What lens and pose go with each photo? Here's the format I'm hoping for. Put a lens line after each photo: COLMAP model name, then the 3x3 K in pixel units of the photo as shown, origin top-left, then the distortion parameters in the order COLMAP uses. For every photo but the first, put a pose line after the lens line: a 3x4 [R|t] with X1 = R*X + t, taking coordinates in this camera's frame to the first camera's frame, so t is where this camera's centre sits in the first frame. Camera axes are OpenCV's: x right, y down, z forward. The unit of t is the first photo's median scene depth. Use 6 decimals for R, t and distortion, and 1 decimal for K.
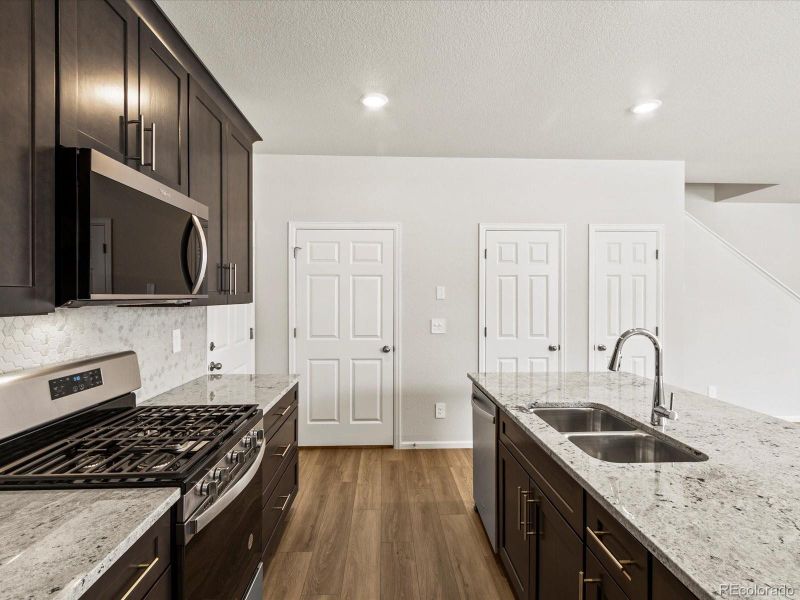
lens RADIAL K [[412.5, 0, 402.0], [0, 412.5, 298.2], [0, 0, 1]] dist [0.003746, 0.000927]
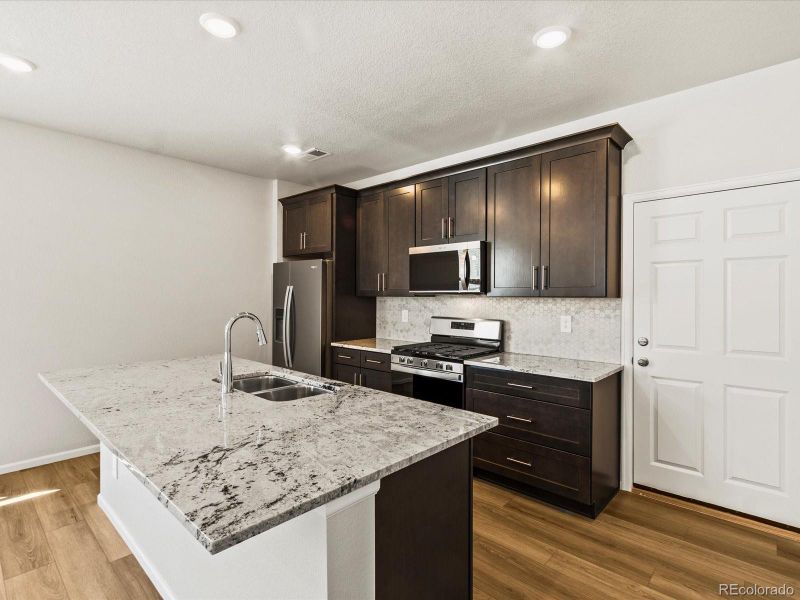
lens RADIAL K [[412.5, 0, 405.7], [0, 412.5, 296.4], [0, 0, 1]] dist [0.003746, 0.000927]
pose [[-0.699854, -0.004961, -0.714269, 0.909616], [-0.009460, 0.999953, 0.002325, 0.015217], [0.714223, 0.008384, -0.699868, 1.802691]]
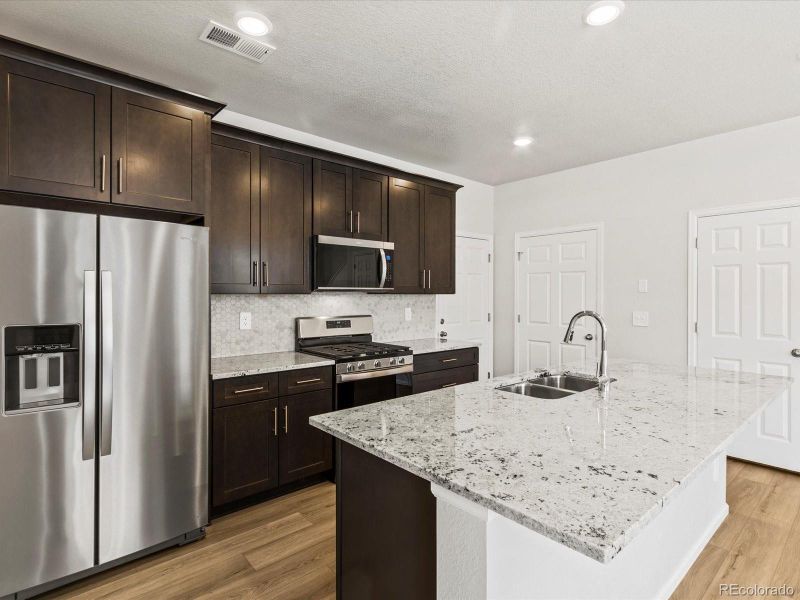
lens RADIAL K [[412.5, 0, 403.9], [0, 412.5, 294.3], [0, 0, 1]] dist [0.003746, 0.000927]
pose [[0.629915, 0.000272, -0.776664, 0.957809], [-0.004115, 0.999987, -0.002987, 0.024643], [0.776653, 0.005077, 0.629908, -0.165736]]
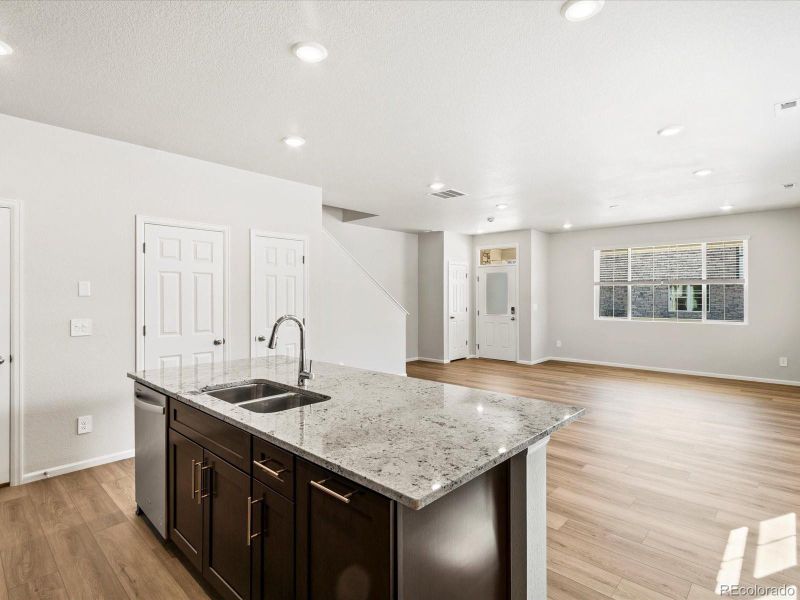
lens RADIAL K [[412.5, 0, 398.7], [0, 412.5, 298.5], [0, 0, 1]] dist [0.003746, 0.000927]
pose [[0.714655, -0.004132, 0.699465, -0.079603], [0.003842, 0.999991, 0.001982, 0.016242], [-0.699466, 0.001271, 0.714665, -0.150314]]
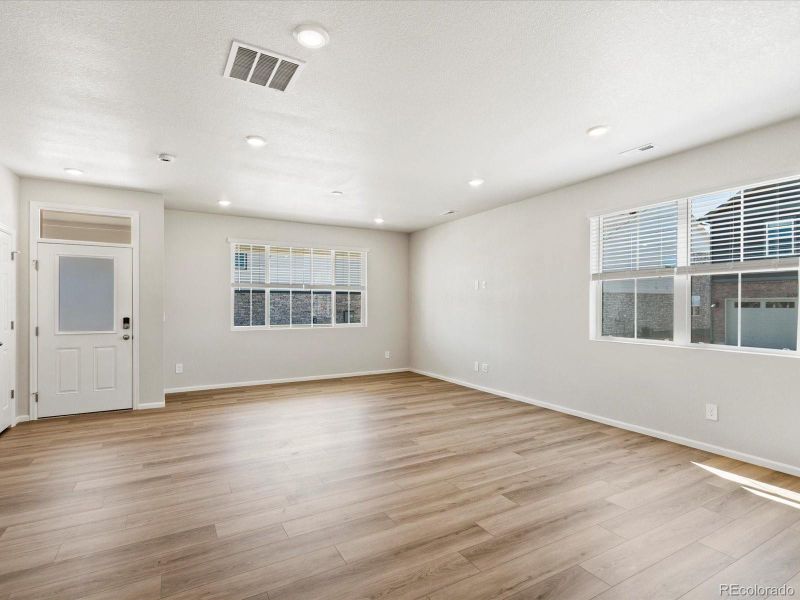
lens RADIAL K [[412.5, 0, 399.1], [0, 412.5, 303.5], [0, 0, 1]] dist [0.003746, 0.000927]
pose [[-0.448708, 0.007572, 0.893646, 0.717033], [0.006406, 0.999966, -0.005257, 0.055855], [-0.893655, 0.003366, -0.448742, 1.697943]]
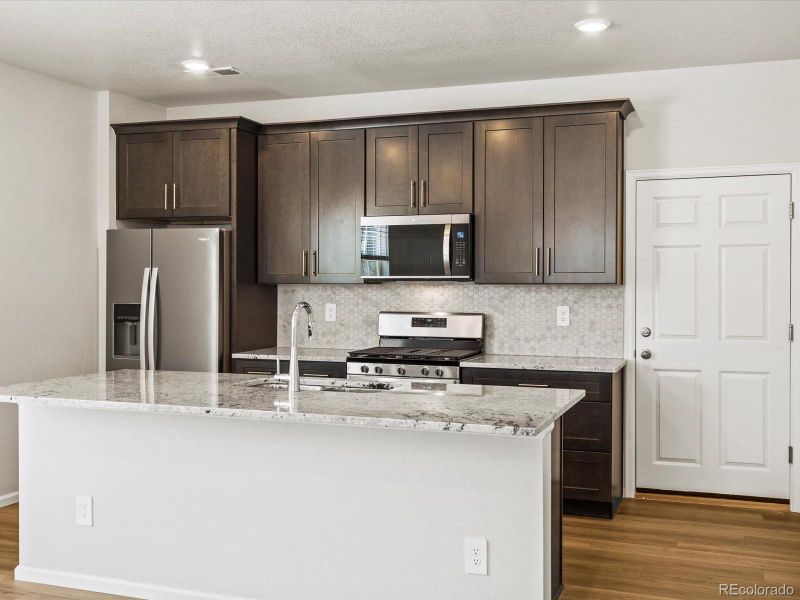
lens RADIAL K [[876.8, 0, 417.9], [0, 876.8, 289.8], [0, 0, 1]] dist [0.020040, 0.000000]
pose [[-0.363967, 0.004222, -0.931402, 2.154367], [-0.006863, 0.999950, 0.007215, 0.016772], [0.931386, 0.009018, -0.363920, 1.733106]]
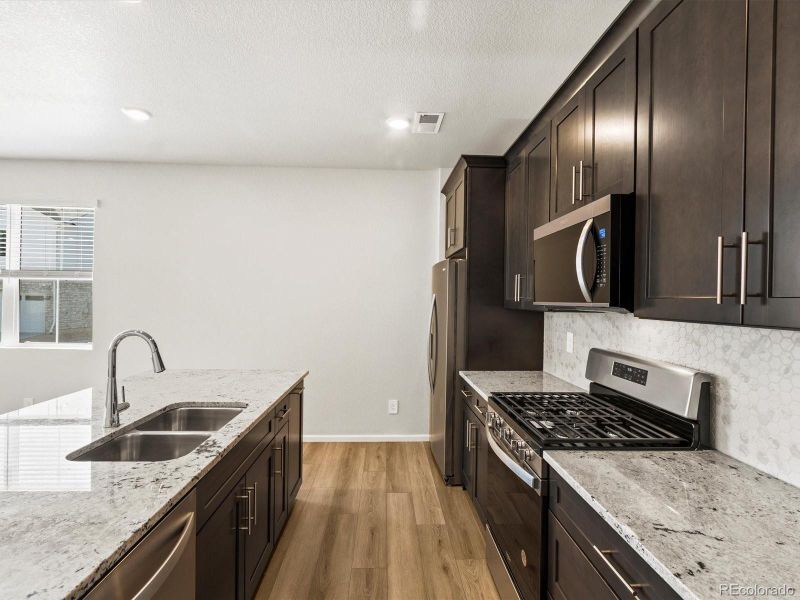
lens RADIAL K [[412.5, 0, 397.2], [0, 412.5, 300.7], [0, 0, 1]] dist [0.003746, 0.000927]
pose [[-0.999830, -0.014238, 0.011723, -0.061313], [-0.014147, 0.999870, 0.007784, -0.011916], [-0.011832, 0.007617, -0.999901, 1.622336]]
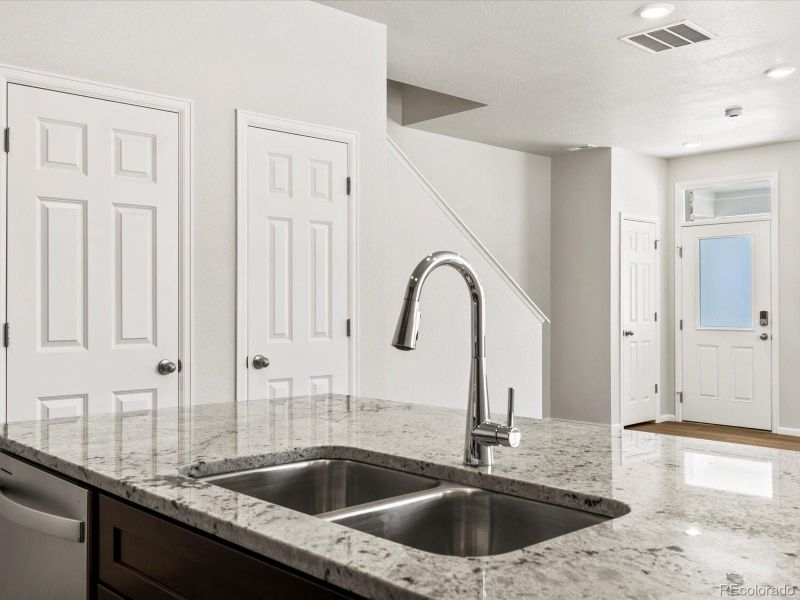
lens RADIAL K [[792.6, 0, 398.3], [0, 792.6, 303.8], [0, 0, 1]] dist [0.013138, 0.000000]
pose [[0.763355, 0.003860, 0.645968, -0.010022], [0.001301, 0.999971, -0.007513, 0.108739], [-0.645978, 0.006575, 0.763328, 0.313189]]
